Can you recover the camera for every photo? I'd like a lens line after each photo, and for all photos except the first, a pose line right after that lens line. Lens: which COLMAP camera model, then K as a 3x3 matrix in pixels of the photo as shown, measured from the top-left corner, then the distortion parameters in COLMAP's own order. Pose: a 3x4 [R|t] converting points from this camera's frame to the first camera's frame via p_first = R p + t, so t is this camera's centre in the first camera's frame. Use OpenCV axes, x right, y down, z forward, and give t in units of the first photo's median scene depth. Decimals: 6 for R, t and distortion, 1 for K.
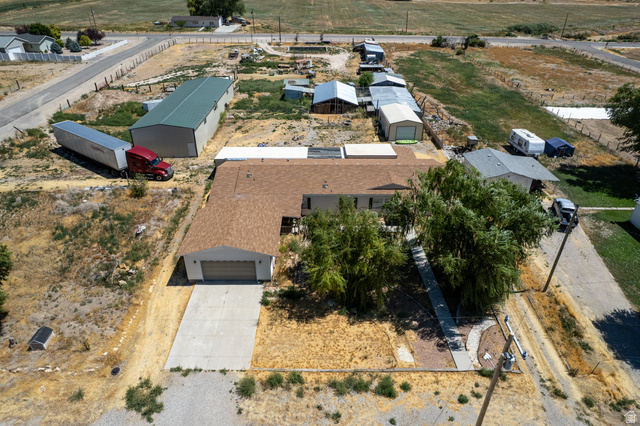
lens RADIAL K [[408.1, 0, 323.5], [0, 408.1, 213.8], [0, 0, 1]] dist [-0.068865, 0.062942]
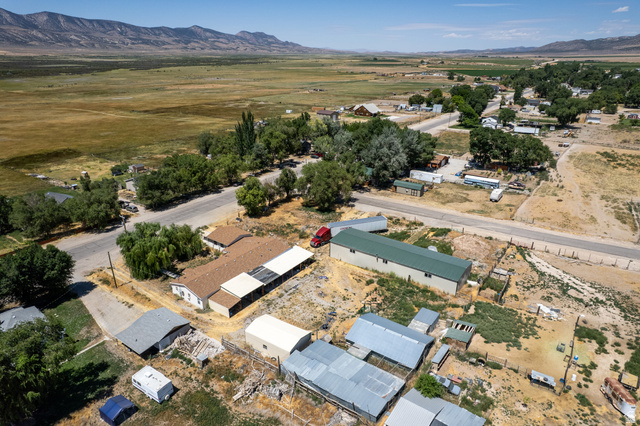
lens RADIAL K [[408.1, 0, 322.7], [0, 408.1, 217.8], [0, 0, 1]] dist [-0.068865, 0.062942]
pose [[-0.590634, 0.296954, -0.750313, 1.165571], [-0.424637, 0.676291, 0.601925, -1.595664], [0.686174, 0.674128, -0.273343, 1.727214]]
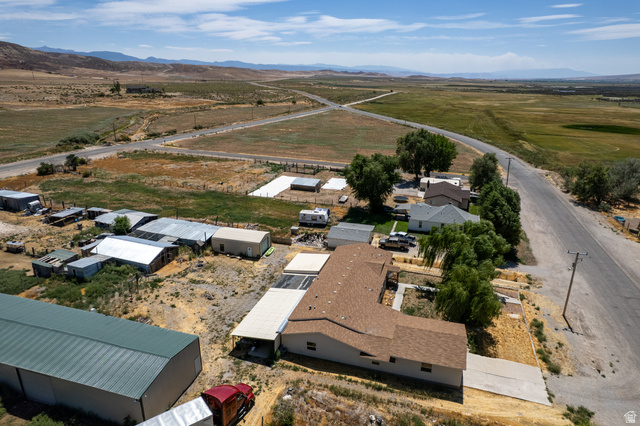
lens RADIAL K [[408.1, 0, 320.2], [0, 408.1, 210.6], [0, 0, 1]] dist [-0.068865, 0.062942]
pose [[0.305771, -0.302914, 0.902633, -1.088821], [0.480164, 0.867710, 0.128537, -0.509252], [-0.822160, 0.394109, 0.410769, 0.506245]]
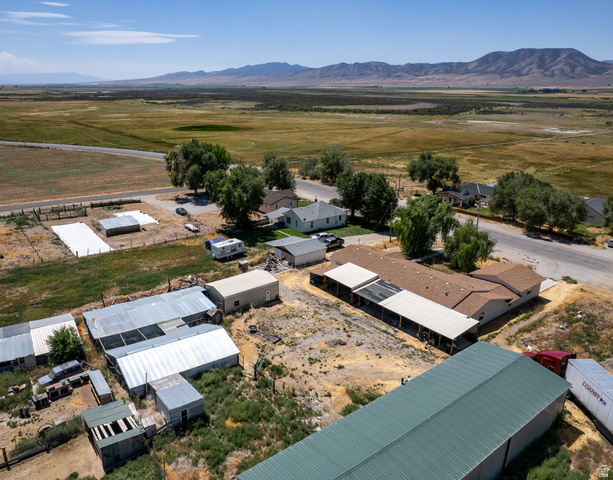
lens RADIAL K [[460.0, 0, 286.5], [0, 460.0, 242.7], [0, 0, 1]] dist [-0.061253, 0.052121]
pose [[-0.588345, -0.272560, 0.761290, -0.891178], [0.404369, 0.716129, 0.568898, -1.237522], [-0.700240, 0.642550, -0.311116, 1.766269]]
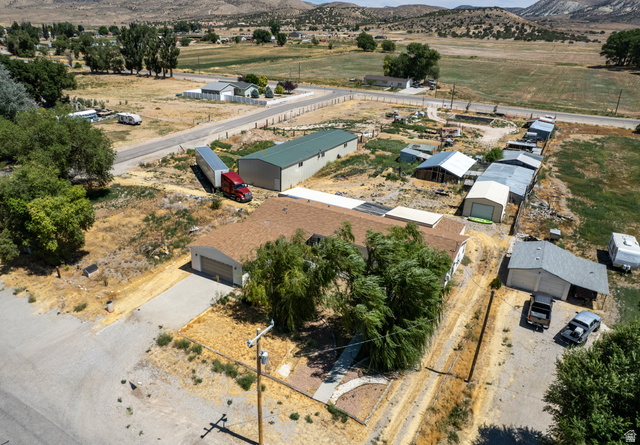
lens RADIAL K [[445.5, 0, 308.6], [0, 445.5, 228.2], [0, 0, 1]] dist [-0.054737, 0.033883]
pose [[0.855132, 0.224439, -0.467308, 0.491029], [-0.281912, 0.957813, -0.055854, 0.011242], [0.435057, 0.179502, 0.882329, -0.093247]]
